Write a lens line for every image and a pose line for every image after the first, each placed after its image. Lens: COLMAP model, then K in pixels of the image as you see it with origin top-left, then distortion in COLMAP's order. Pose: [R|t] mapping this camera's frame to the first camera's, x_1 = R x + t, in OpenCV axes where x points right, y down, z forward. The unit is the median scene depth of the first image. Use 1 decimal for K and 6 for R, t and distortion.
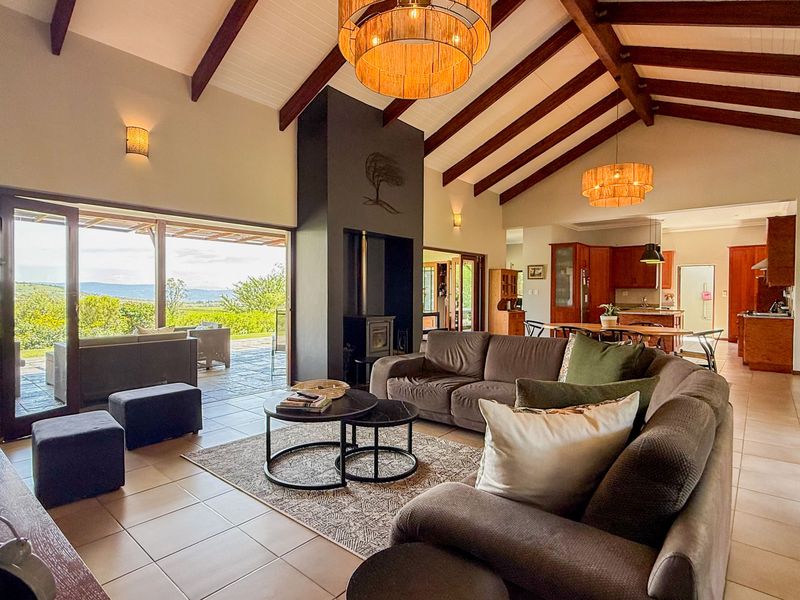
lens RADIAL K [[434.0, 0, 397.0], [0, 434.0, 297.8], [0, 0, 1]] dist [-0.000292, -0.001398]
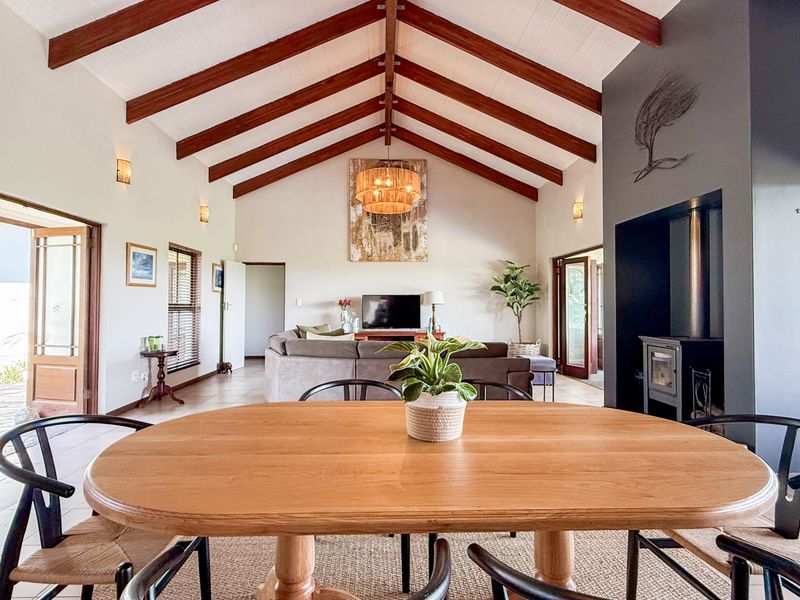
lens RADIAL K [[434.0, 0, 400.6], [0, 434.0, 299.1], [0, 0, 1]] dist [-0.000292, -0.001398]
pose [[-0.728429, -0.019157, -0.684853, 0.436023], [-0.012536, 0.999814, -0.014634, -0.000175], [0.685006, -0.002074, -0.728534, 0.765466]]
